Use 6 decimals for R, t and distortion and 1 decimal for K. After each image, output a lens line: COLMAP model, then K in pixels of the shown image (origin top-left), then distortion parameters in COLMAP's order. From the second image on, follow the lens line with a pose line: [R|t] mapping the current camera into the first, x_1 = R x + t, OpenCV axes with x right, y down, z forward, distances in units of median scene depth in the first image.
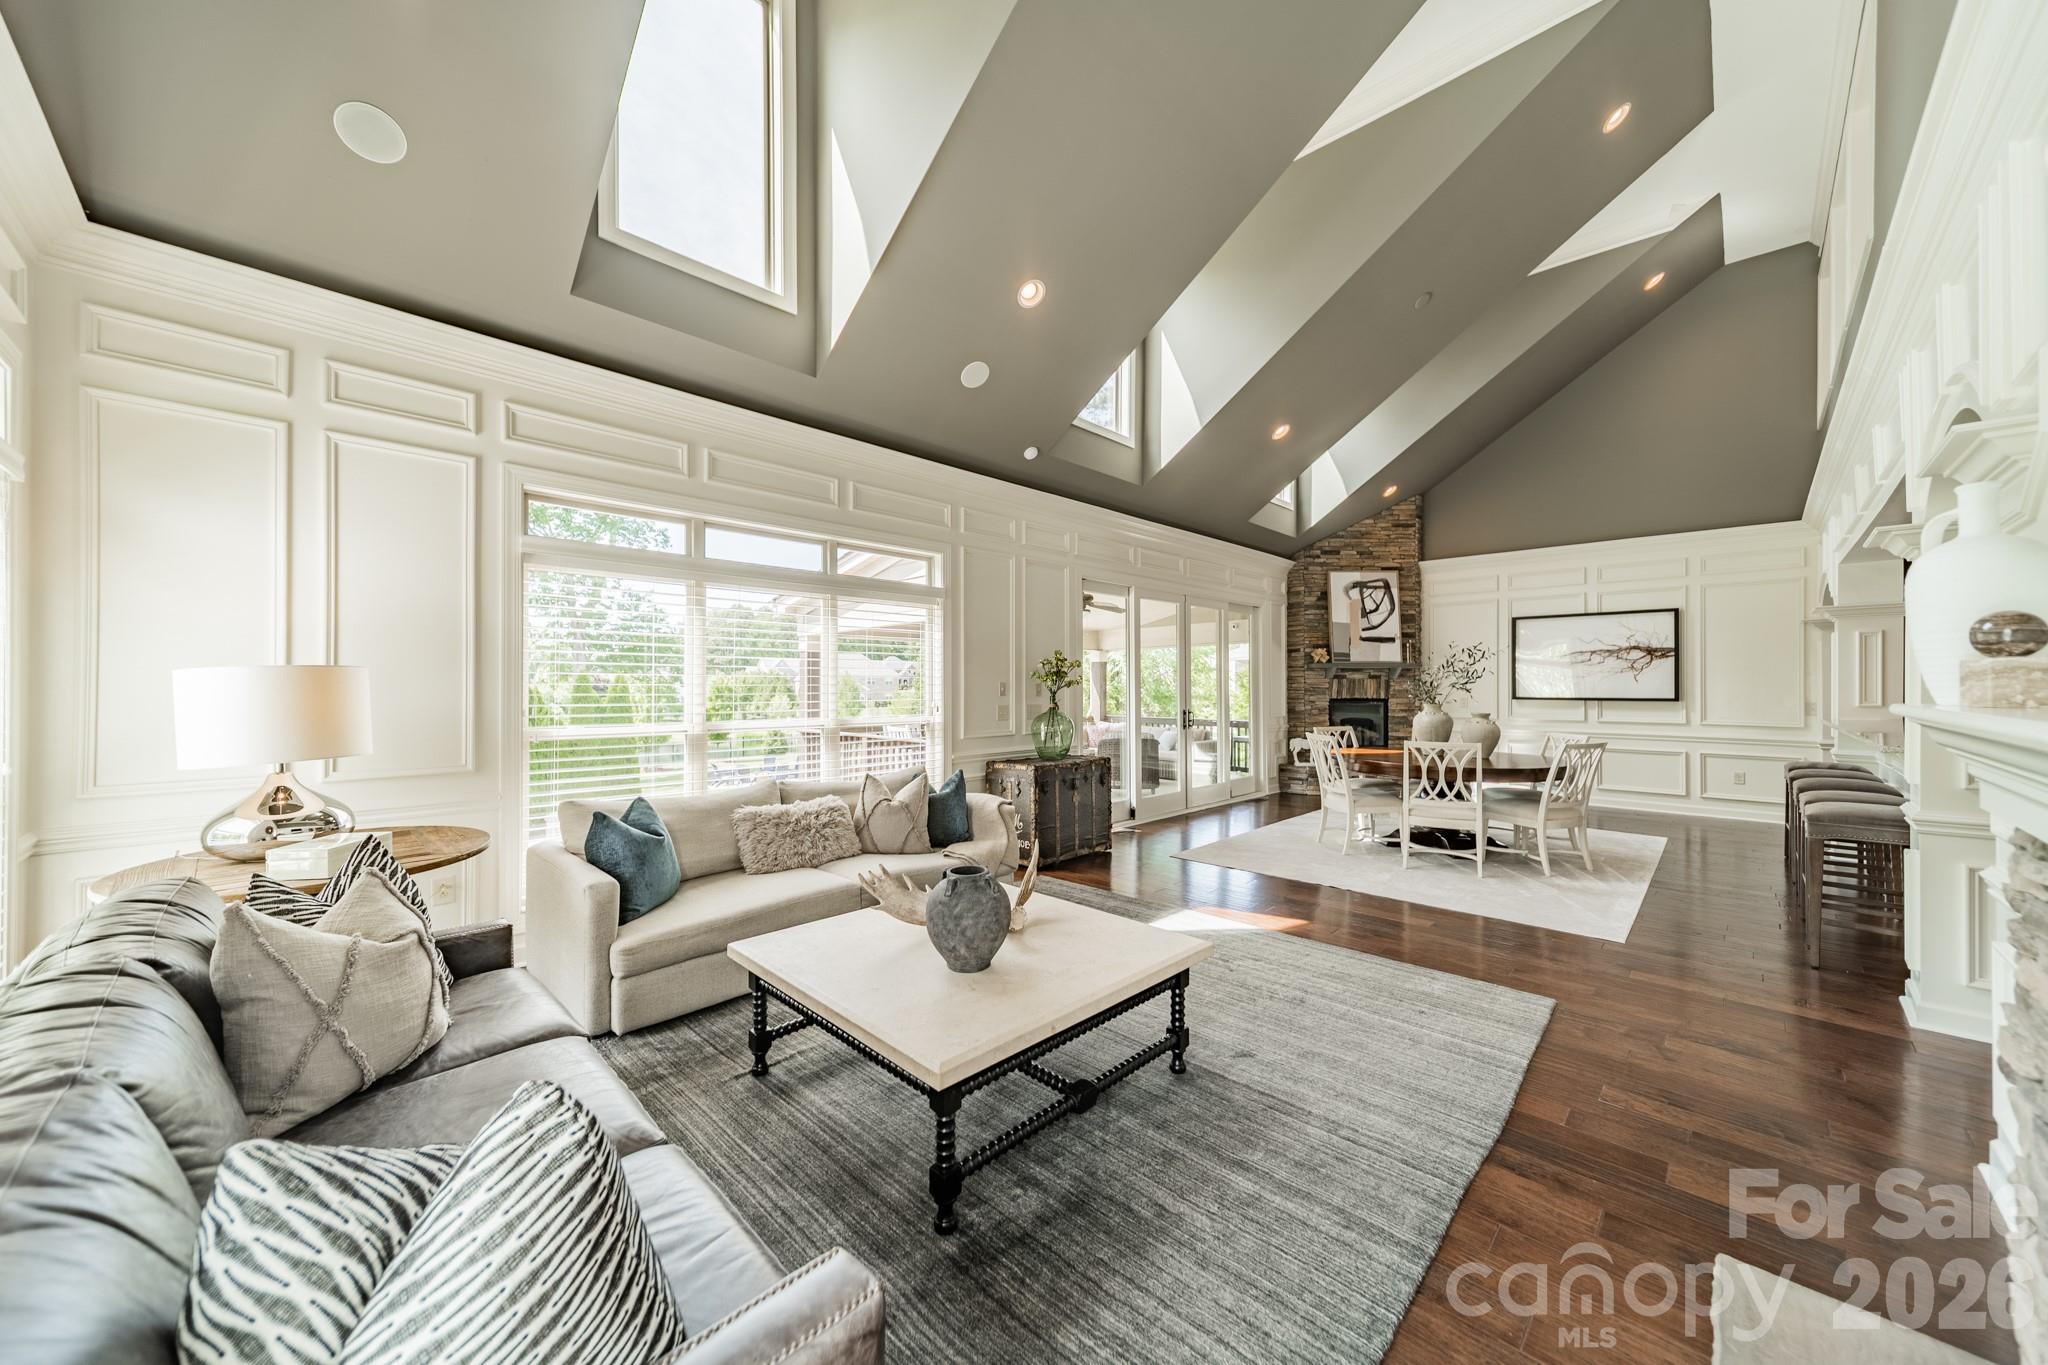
lens RADIAL K [[732.0, 0, 1027.1], [0, 732.0, 682.5], [0, 0, 1]] dist [0.009660, -0.000063]
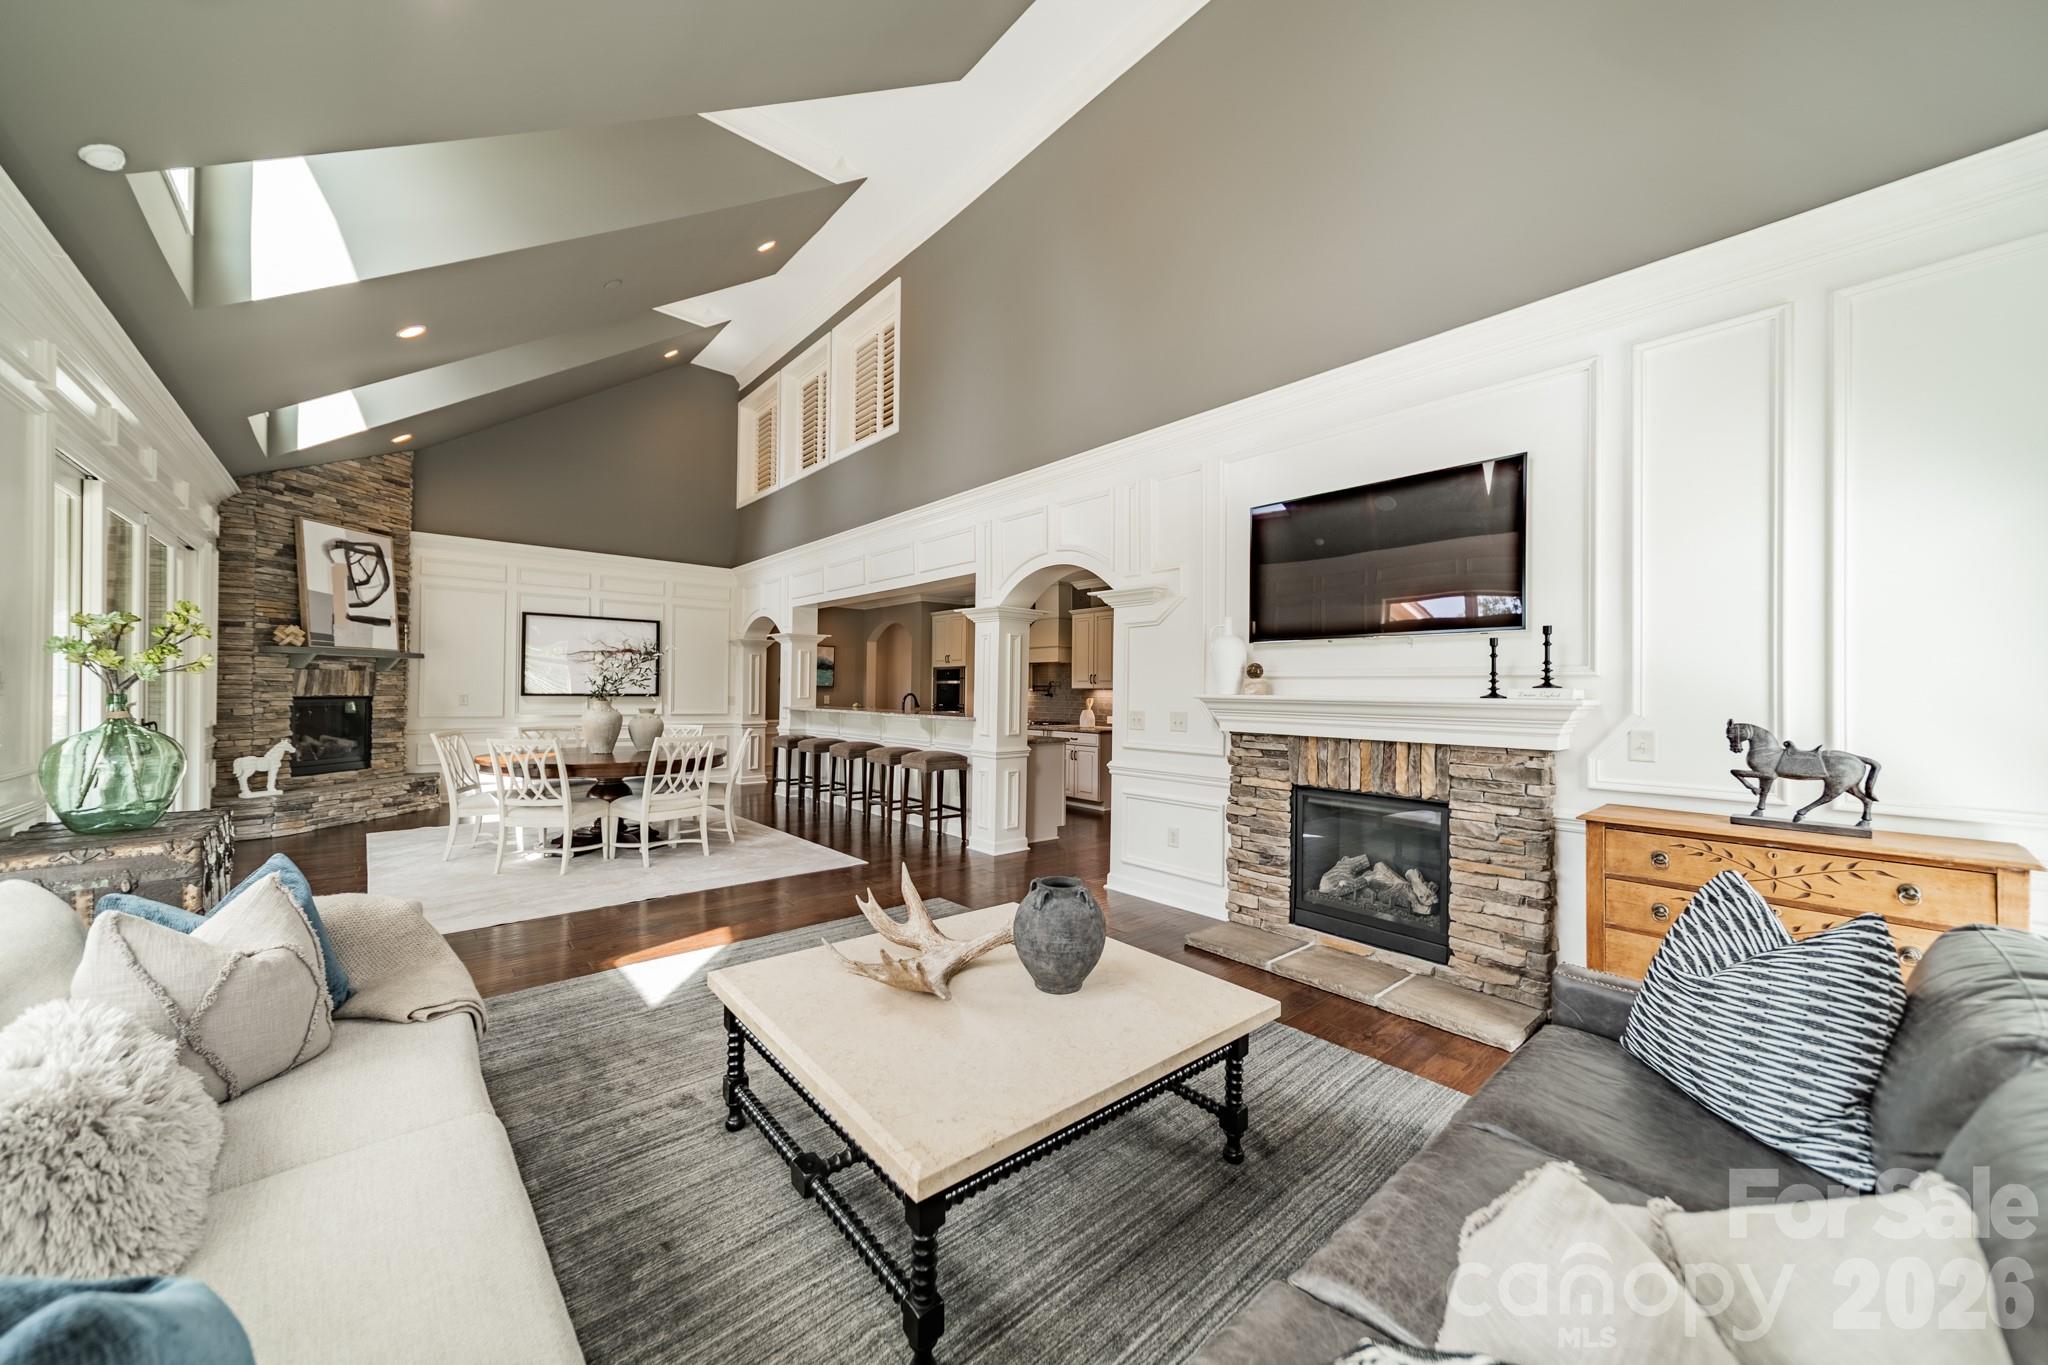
lens RADIAL K [[732.0, 0, 1027.1], [0, 732.0, 682.5], [0, 0, 1]] dist [0.009660, -0.000063]
pose [[0.075455, 0.010392, 0.997095, -0.248506], [-0.016133, 0.999828, -0.009200, 0.003390], [-0.997019, -0.015391, 0.075610, 0.242566]]
